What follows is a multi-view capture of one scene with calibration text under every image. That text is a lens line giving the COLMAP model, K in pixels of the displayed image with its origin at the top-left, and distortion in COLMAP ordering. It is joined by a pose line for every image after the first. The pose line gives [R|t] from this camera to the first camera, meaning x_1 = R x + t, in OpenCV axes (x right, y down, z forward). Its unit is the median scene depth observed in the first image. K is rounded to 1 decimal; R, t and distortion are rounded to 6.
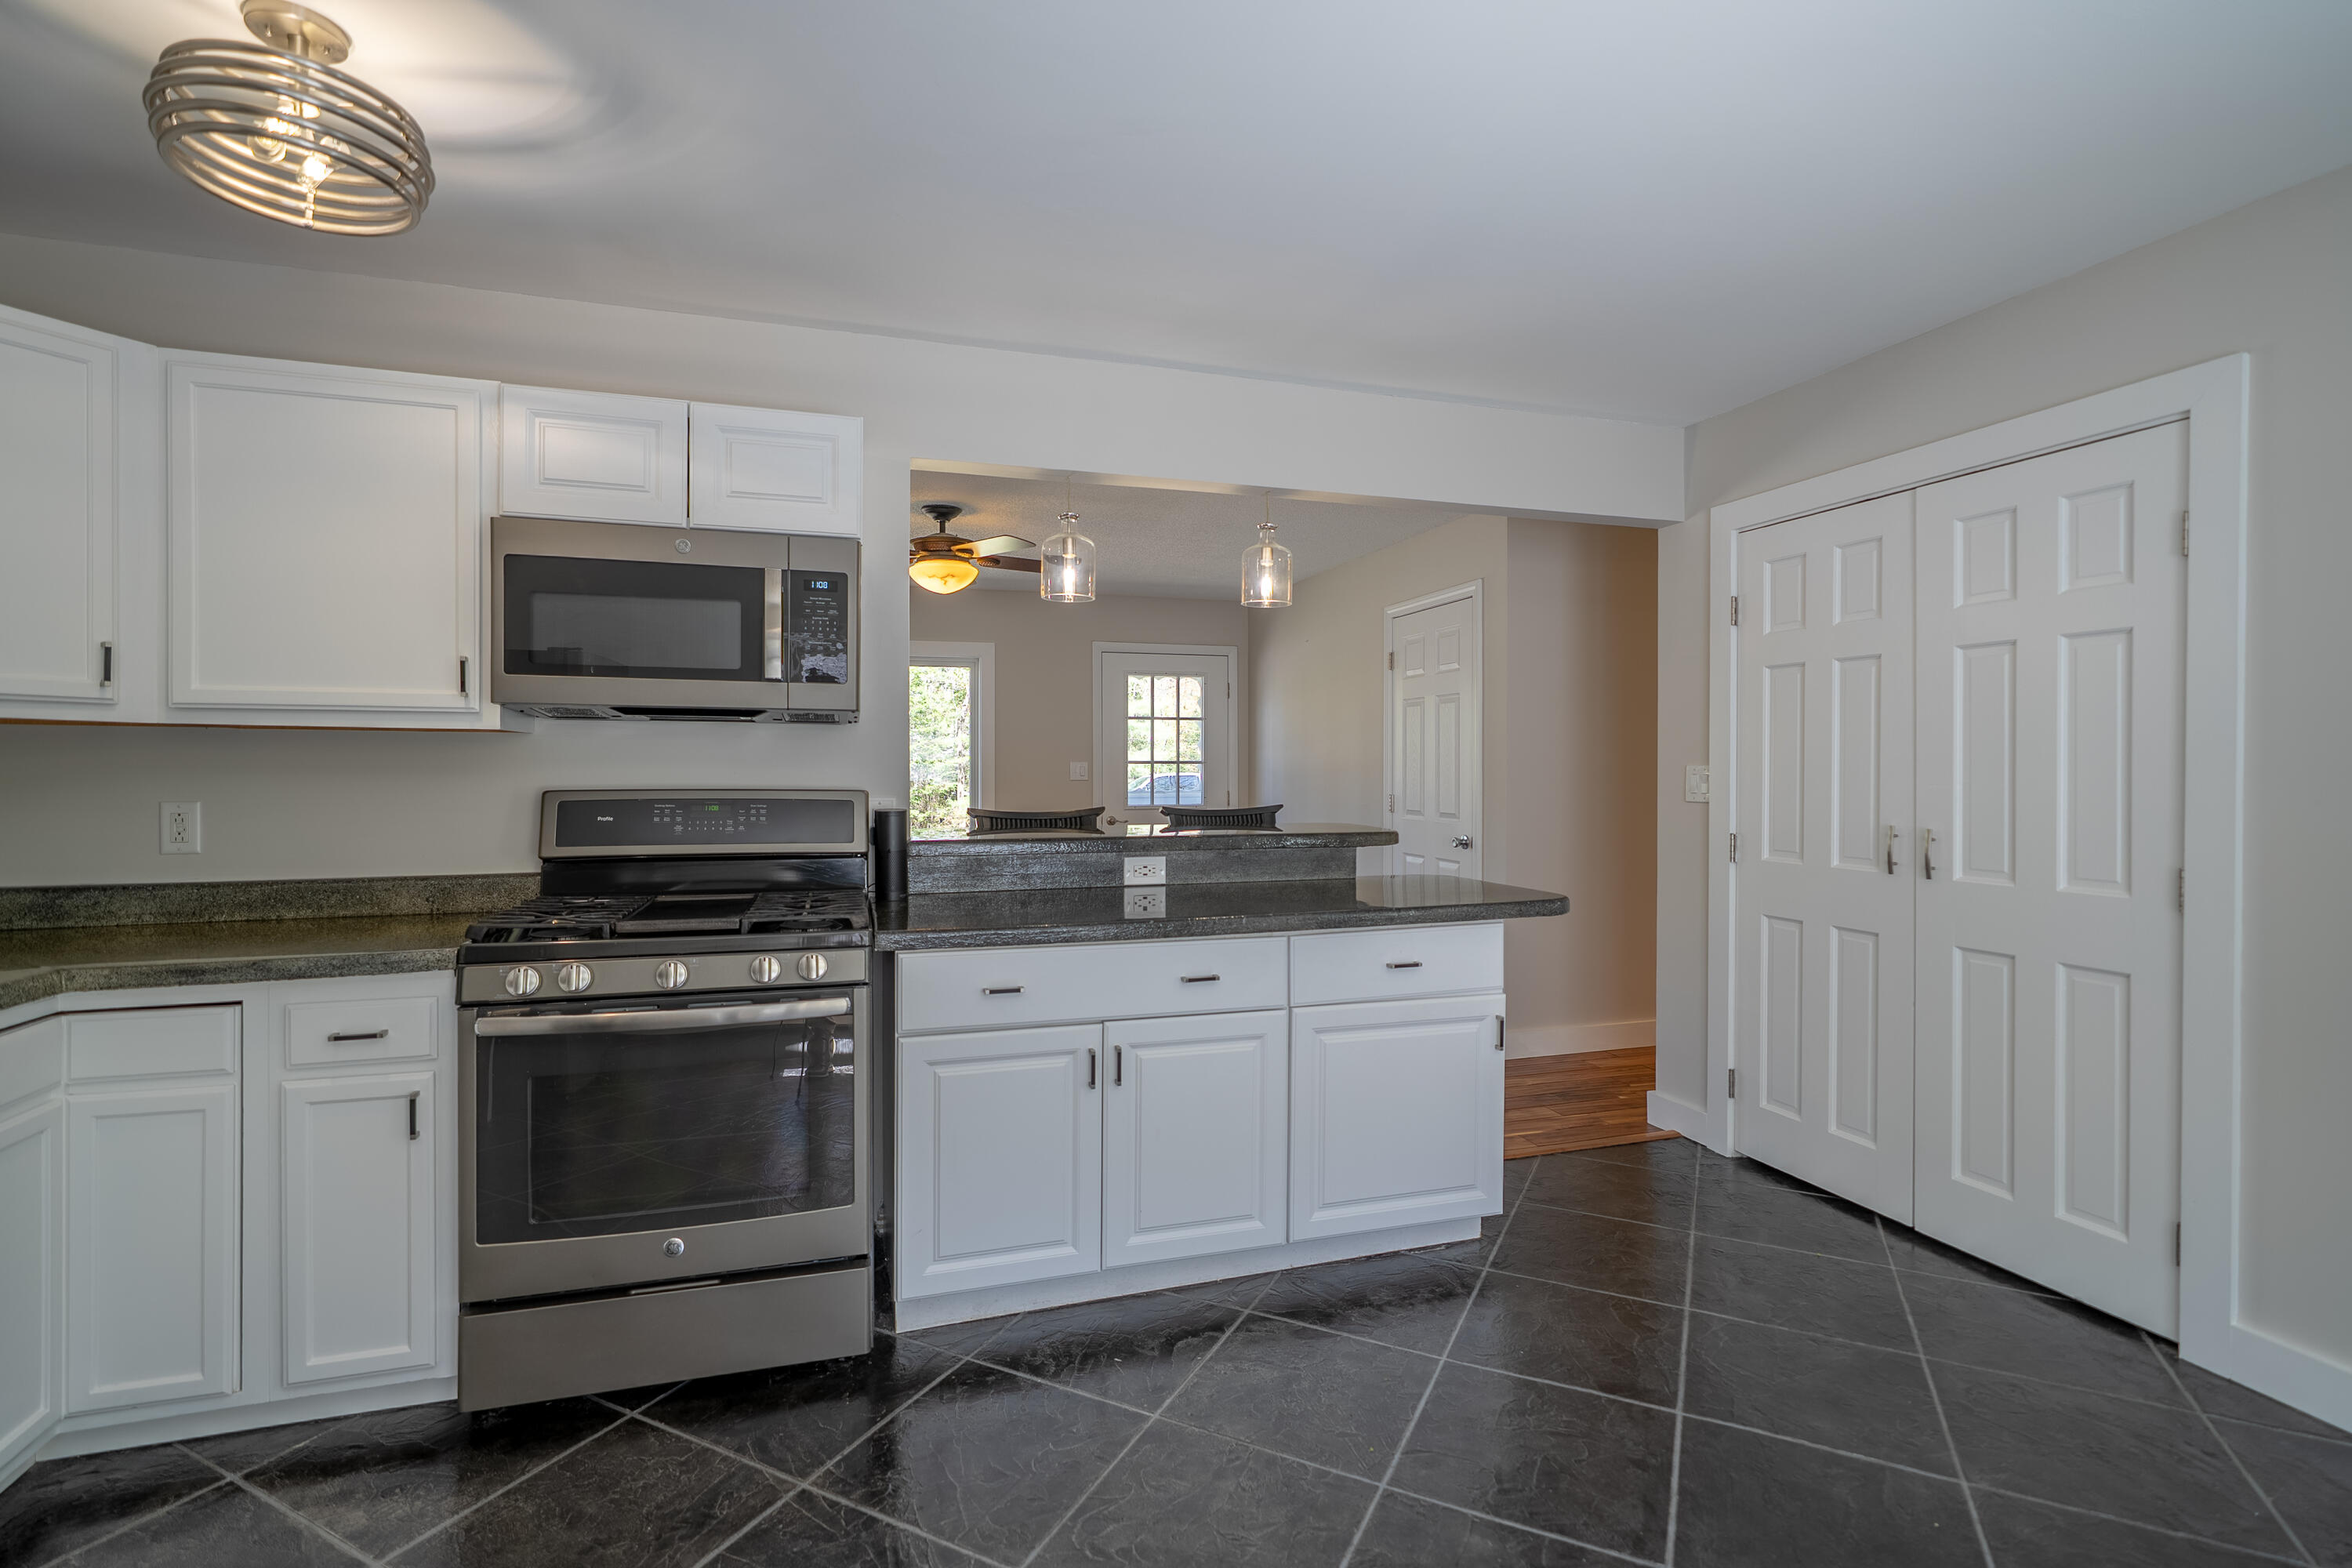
lens RADIAL K [[1066.2, 0, 1190.3], [0, 1066.2, 777.5], [0, 0, 1]] dist [-0.006755, 0.002910]
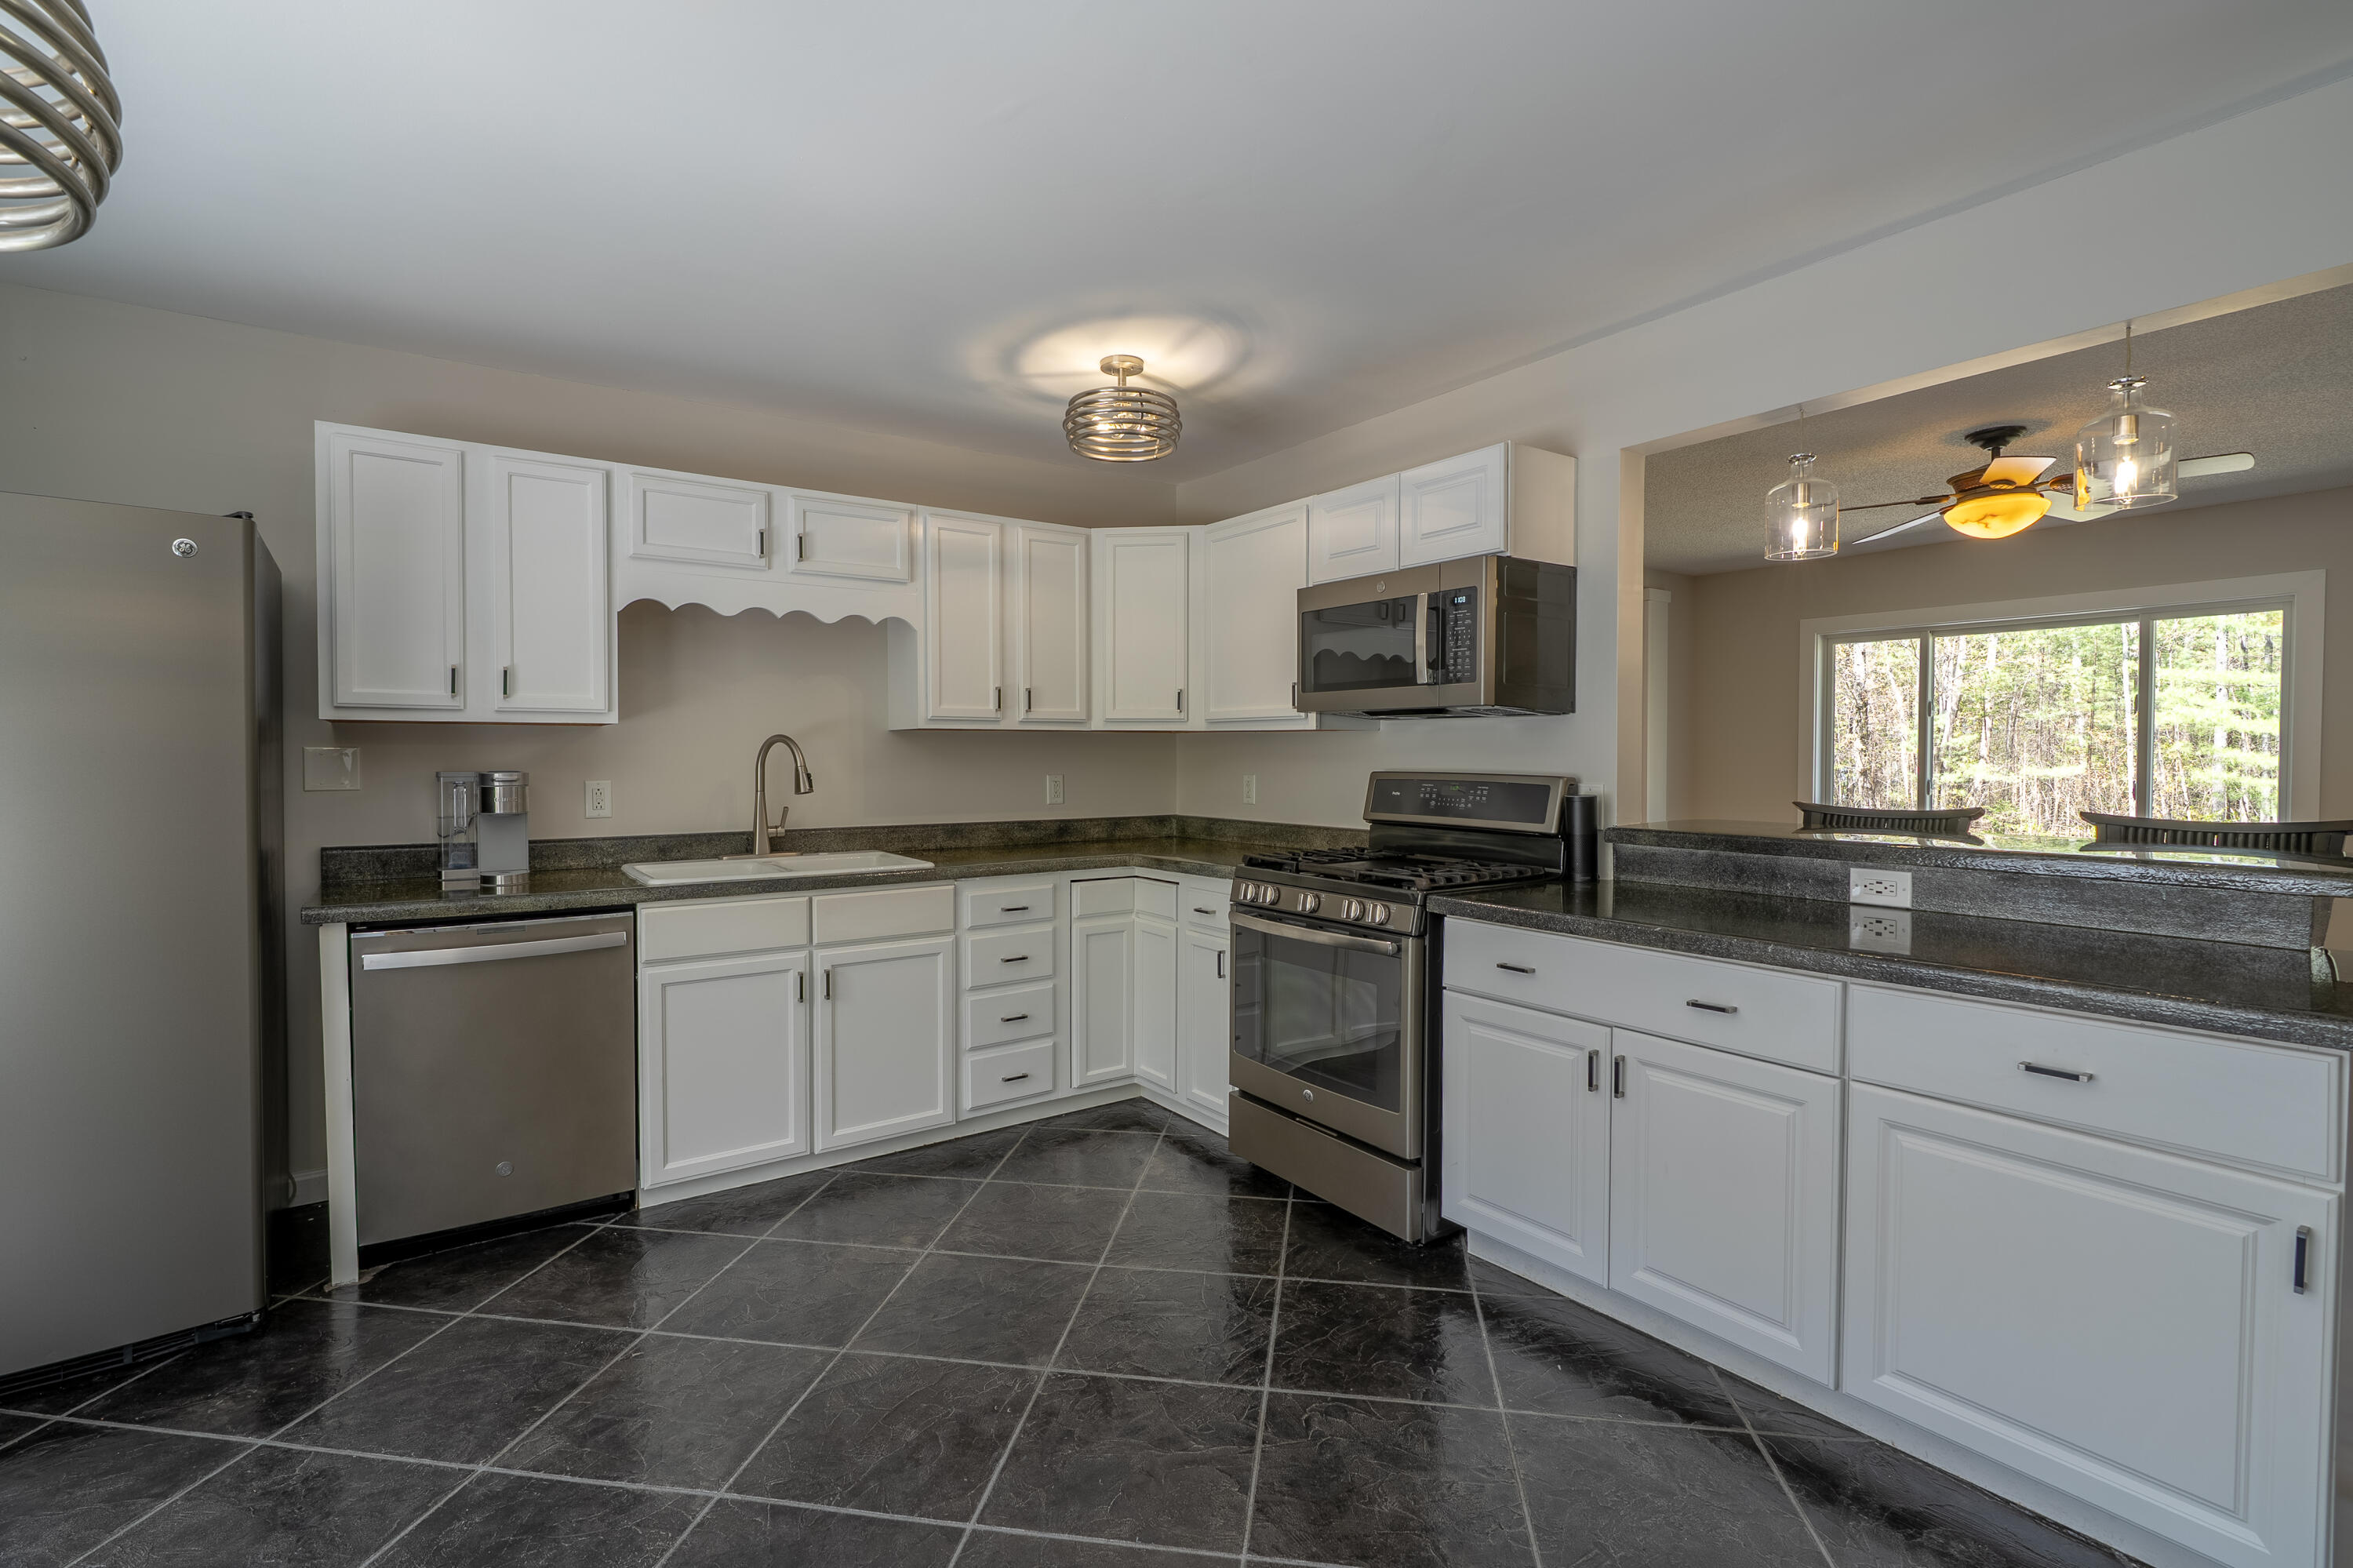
lens RADIAL K [[1066.7, 0, 1171.2], [0, 1066.7, 776.9], [0, 0, 1]] dist [-0.006755, 0.002910]
pose [[0.307974, 0.020004, -0.951184, 0.741088], [-0.009883, 0.999792, 0.017827, -0.003656], [0.951343, 0.003911, 0.308108, 0.366137]]
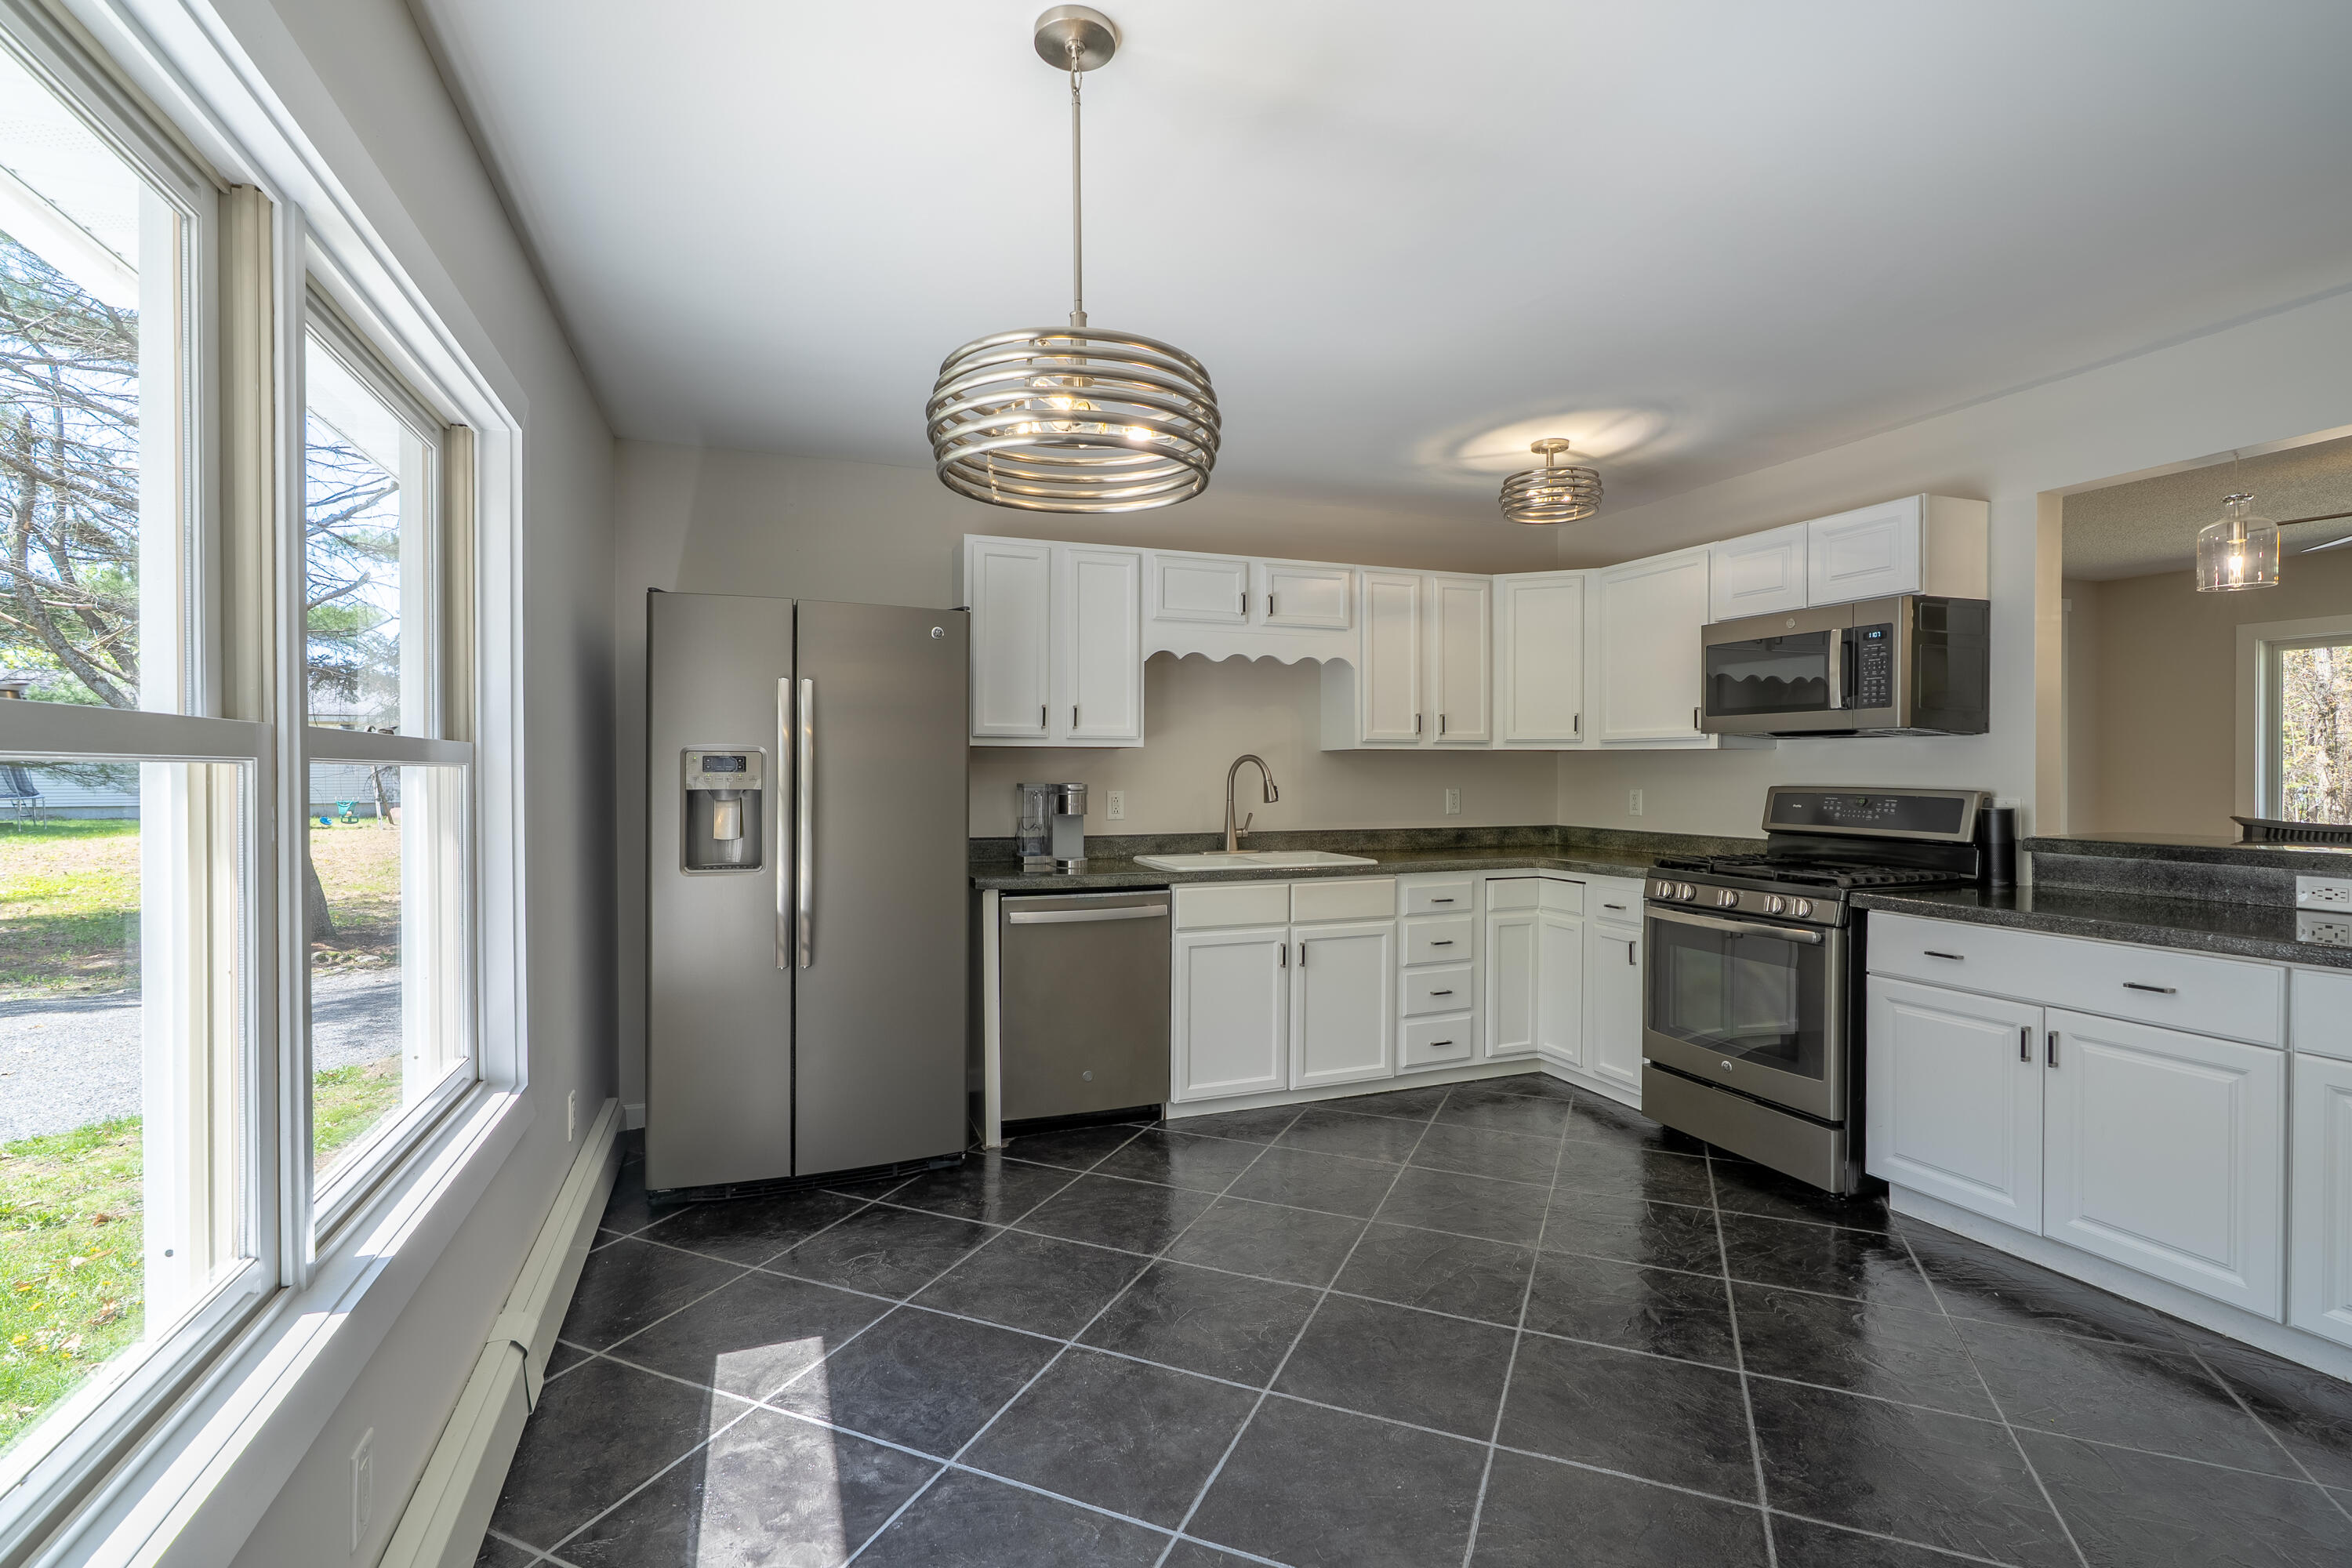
lens RADIAL K [[1066.2, 0, 1184.4], [0, 1066.2, 775.0], [0, 0, 1]] dist [-0.006755, 0.002910]
pose [[0.065851, 0.003980, -0.997822, 1.012954], [-0.010550, 0.999939, 0.003293, -0.000438], [0.997774, 0.010310, 0.065889, 0.056343]]
